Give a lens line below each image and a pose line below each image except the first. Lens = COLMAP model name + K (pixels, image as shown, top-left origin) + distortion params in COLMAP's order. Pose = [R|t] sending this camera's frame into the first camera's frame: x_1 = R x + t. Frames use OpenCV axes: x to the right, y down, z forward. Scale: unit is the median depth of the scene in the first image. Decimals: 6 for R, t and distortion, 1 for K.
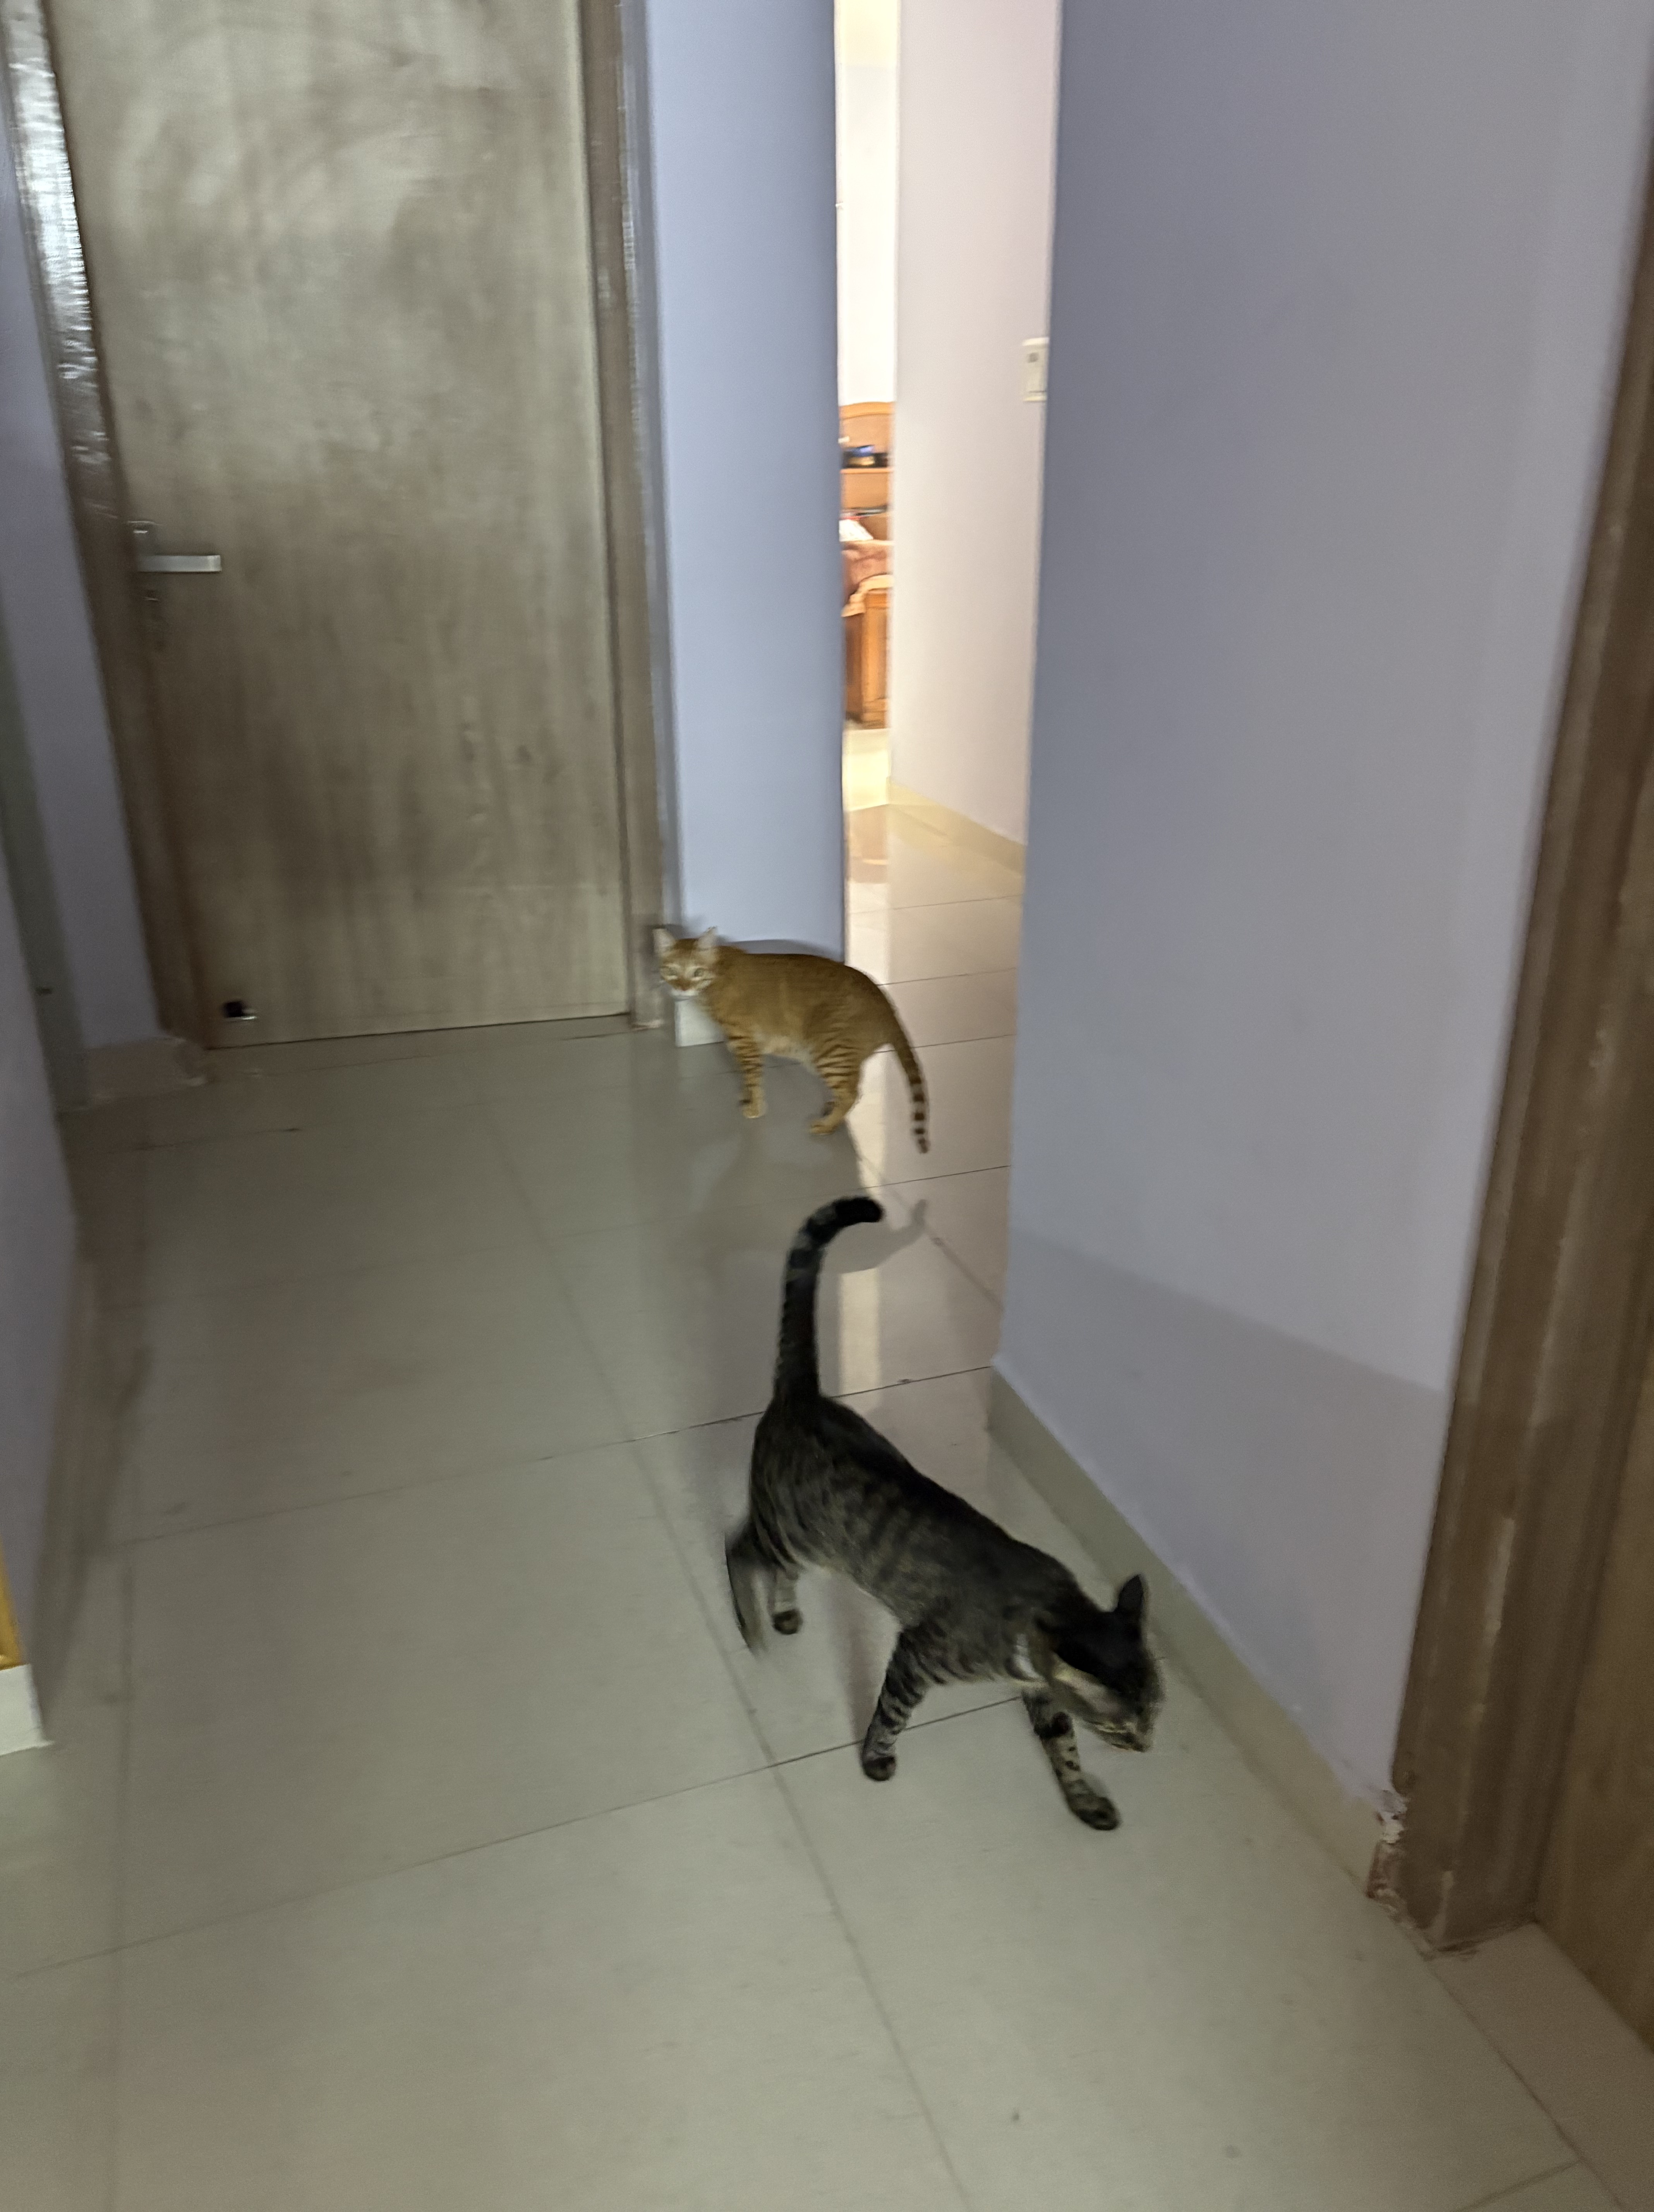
lens RADIAL K [[1666.3, 0, 825.4], [0, 1666.3, 1094.9], [0, 0, 1]] dist [0.003735, -0.006740]
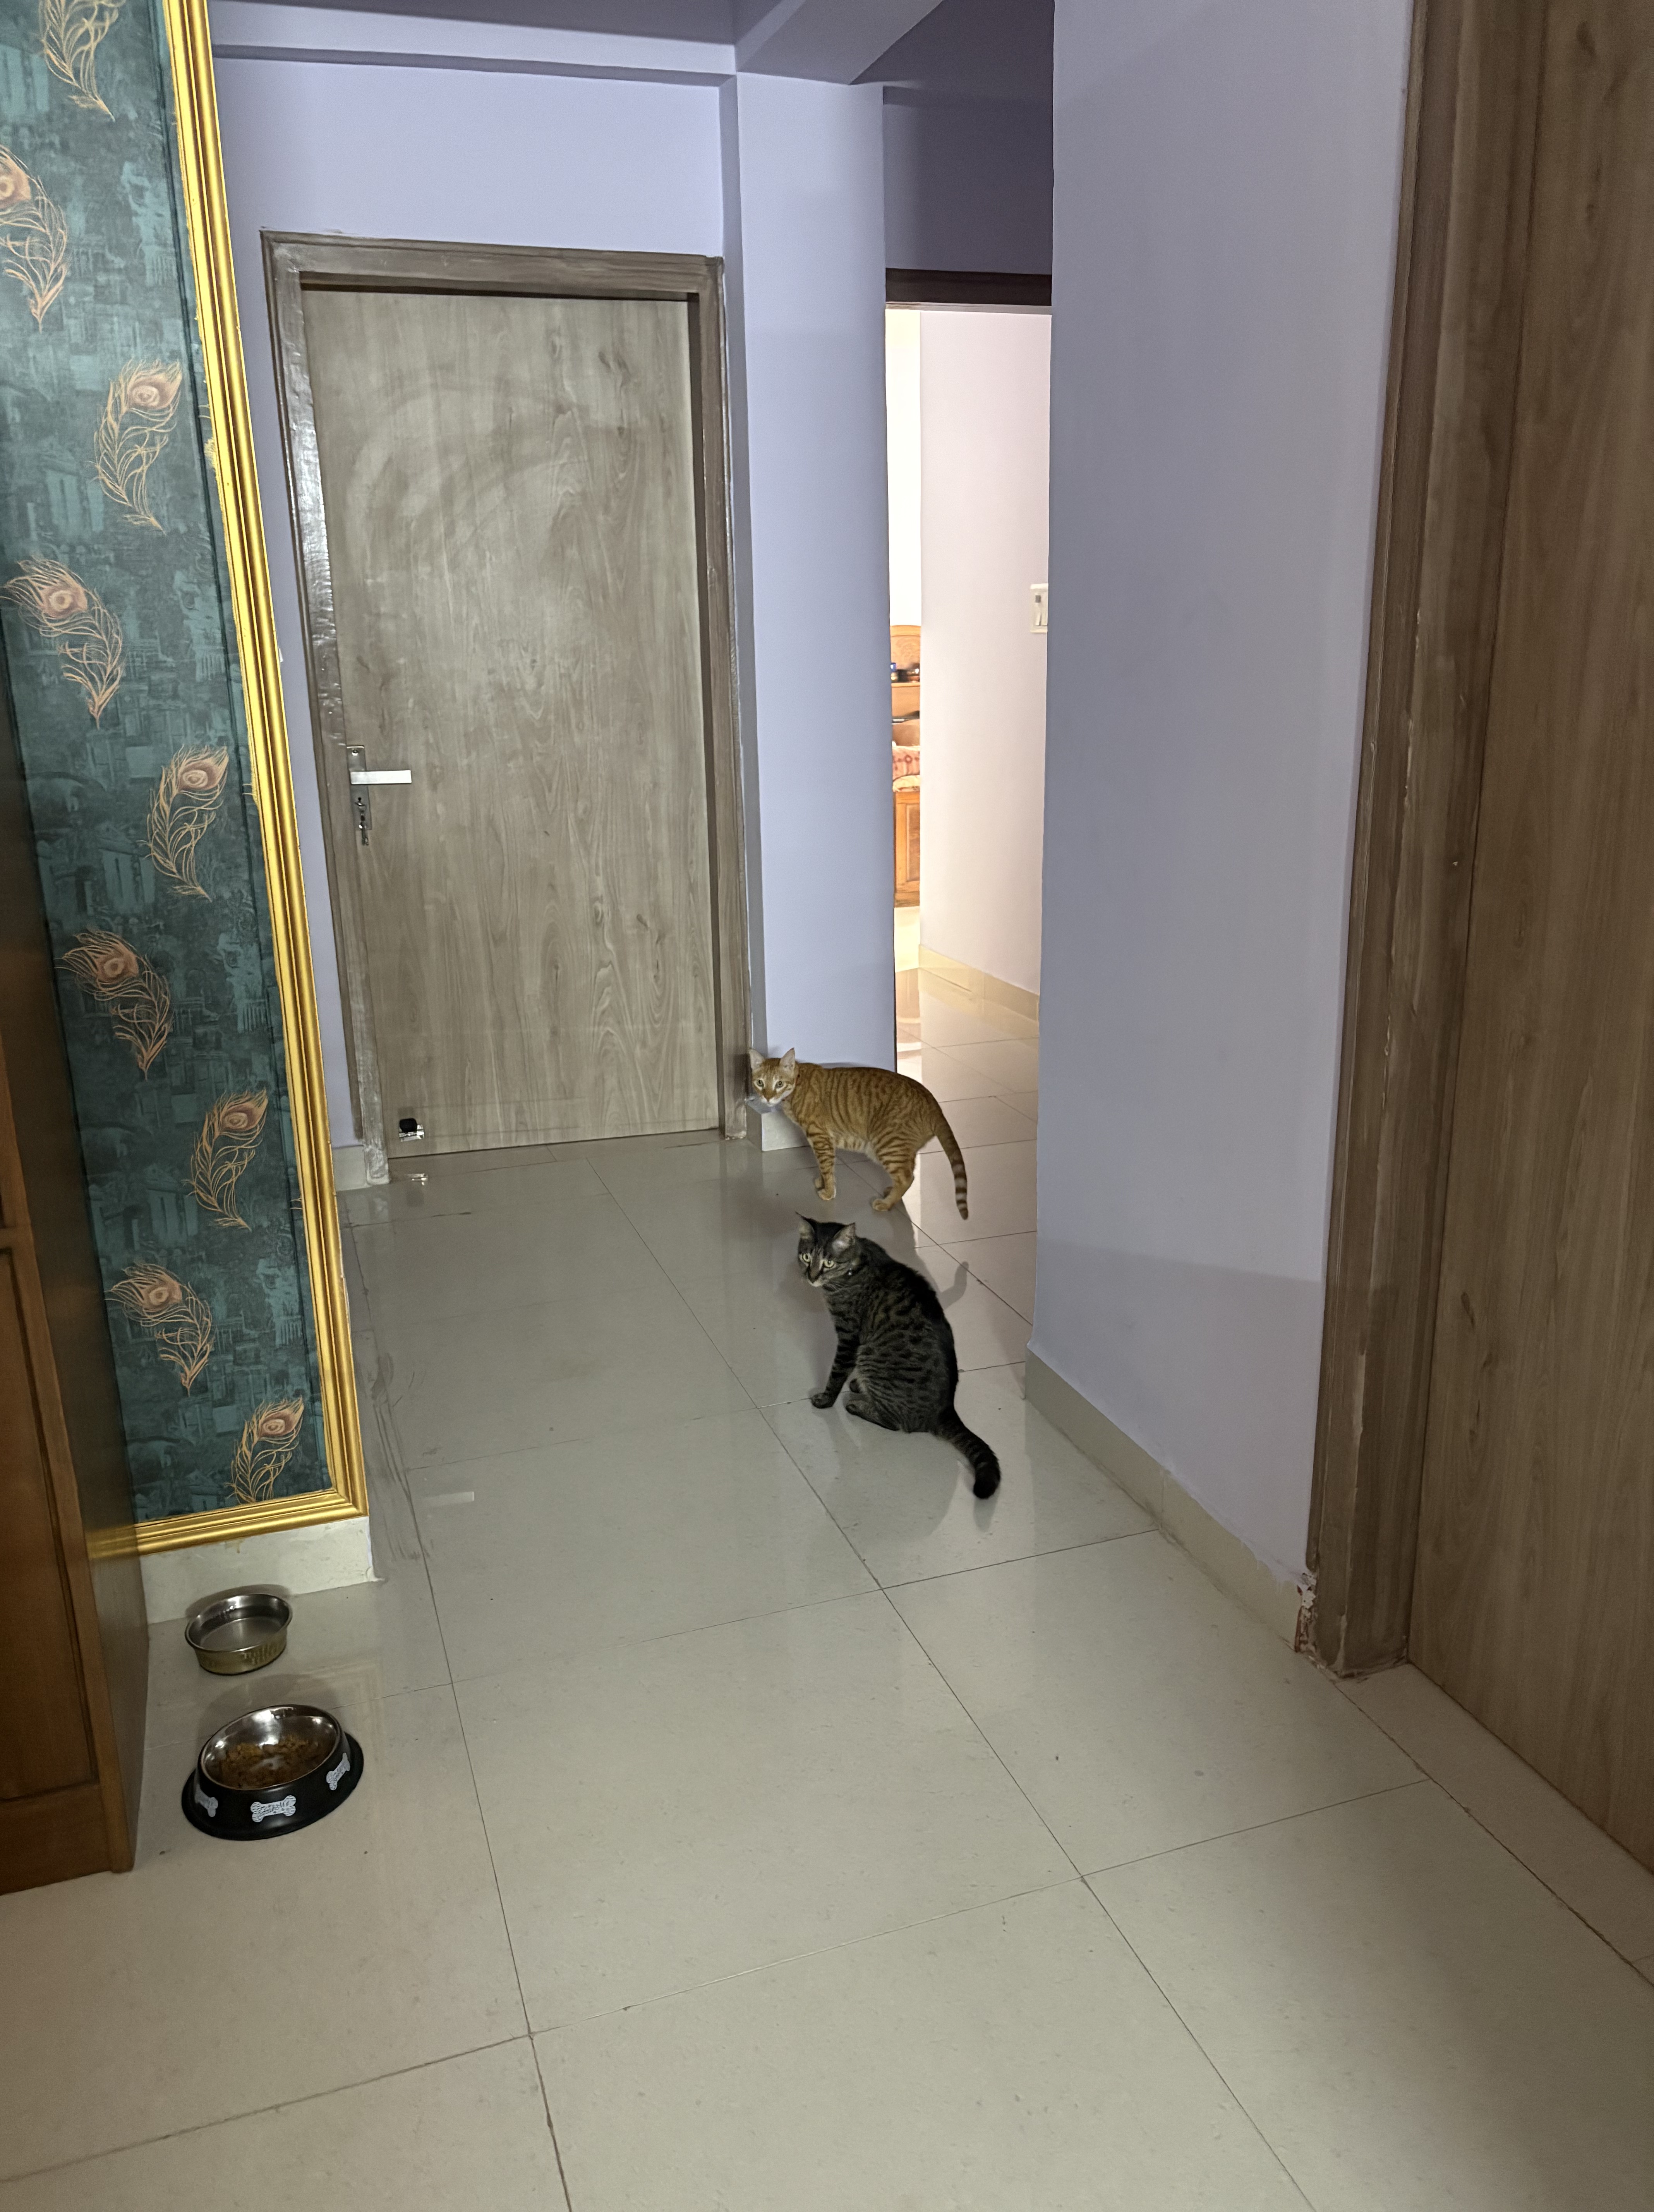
lens RADIAL K [[1666.3, 0, 779.2], [0, 1666.3, 1129.6], [0, 0, 1]] dist [0.003735, -0.006740]
pose [[0.999295, -0.011620, -0.035704, -0.035983], [0.008230, 0.995569, -0.093670, 0.081442], [0.036634, 0.093310, 0.994963, -0.266274]]
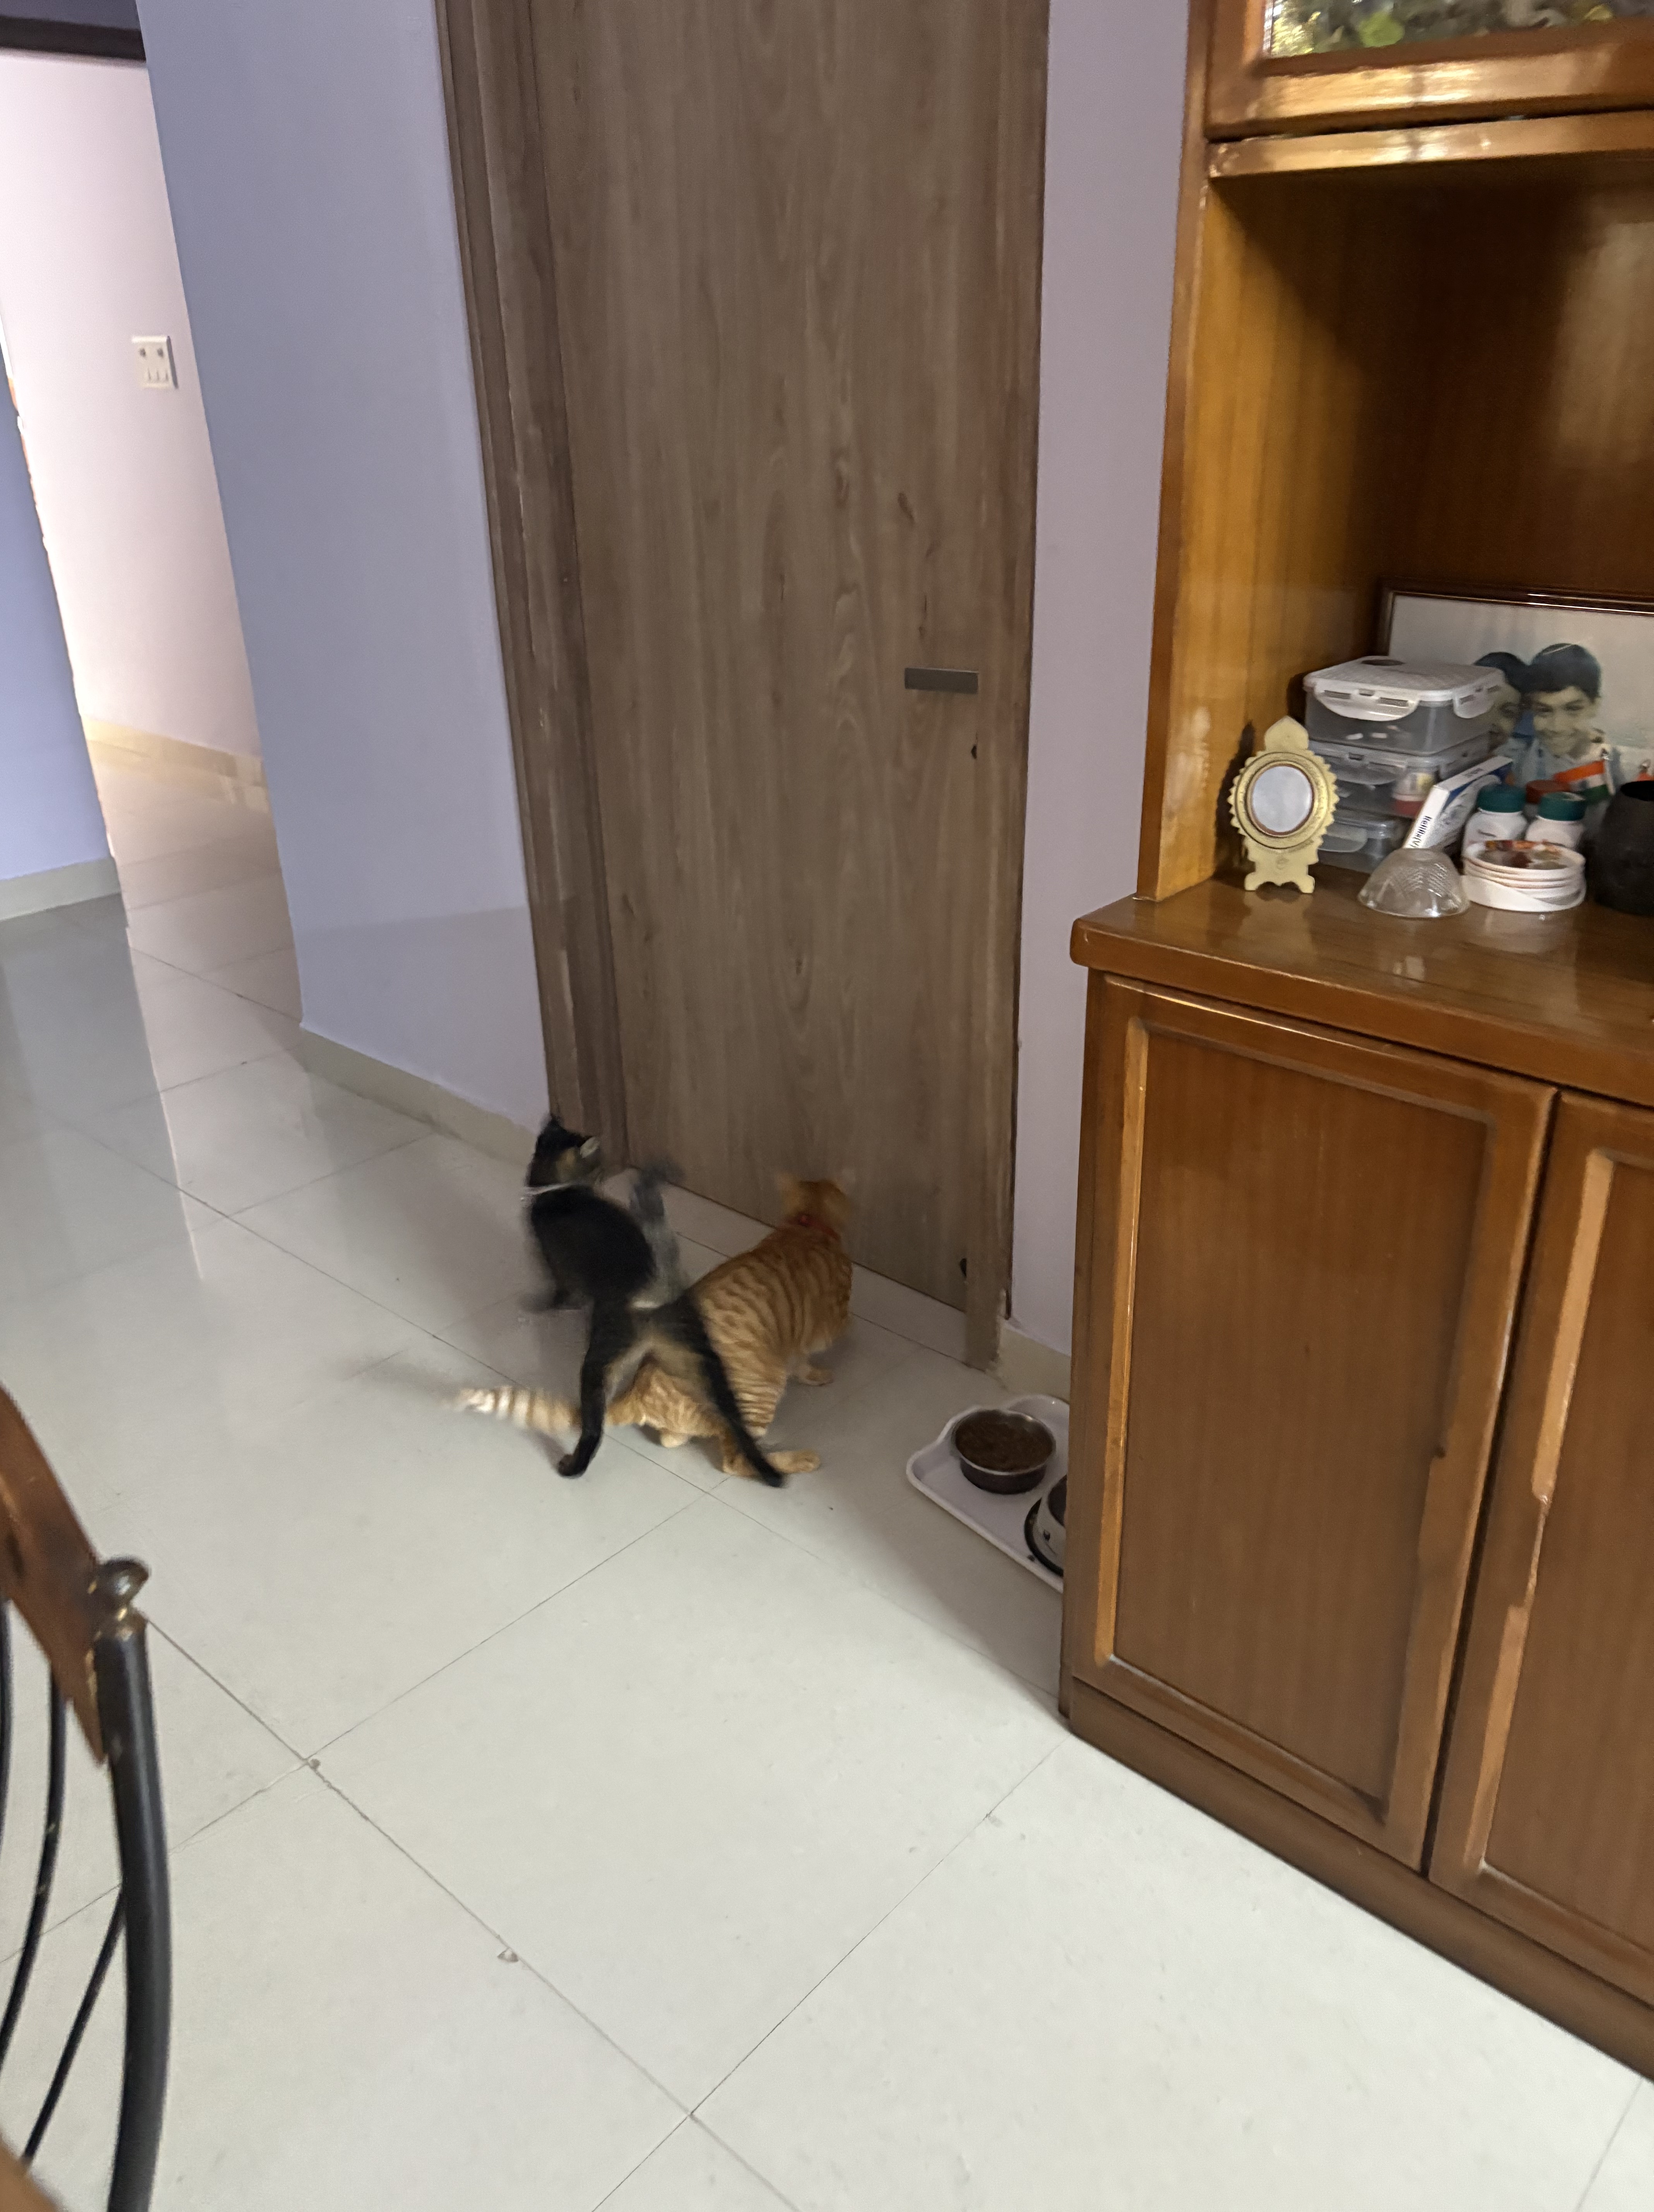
lens RADIAL K [[1666.3, 0, 826.3], [0, 1666.3, 1114.1], [0, 0, 1]] dist [0.003735, -0.006740]
pose [[0.879091, -0.212892, 0.426469, -0.115271], [0.195122, 0.977043, 0.085526, 0.151036], [-0.434886, 0.008029, 0.900450, -0.487498]]
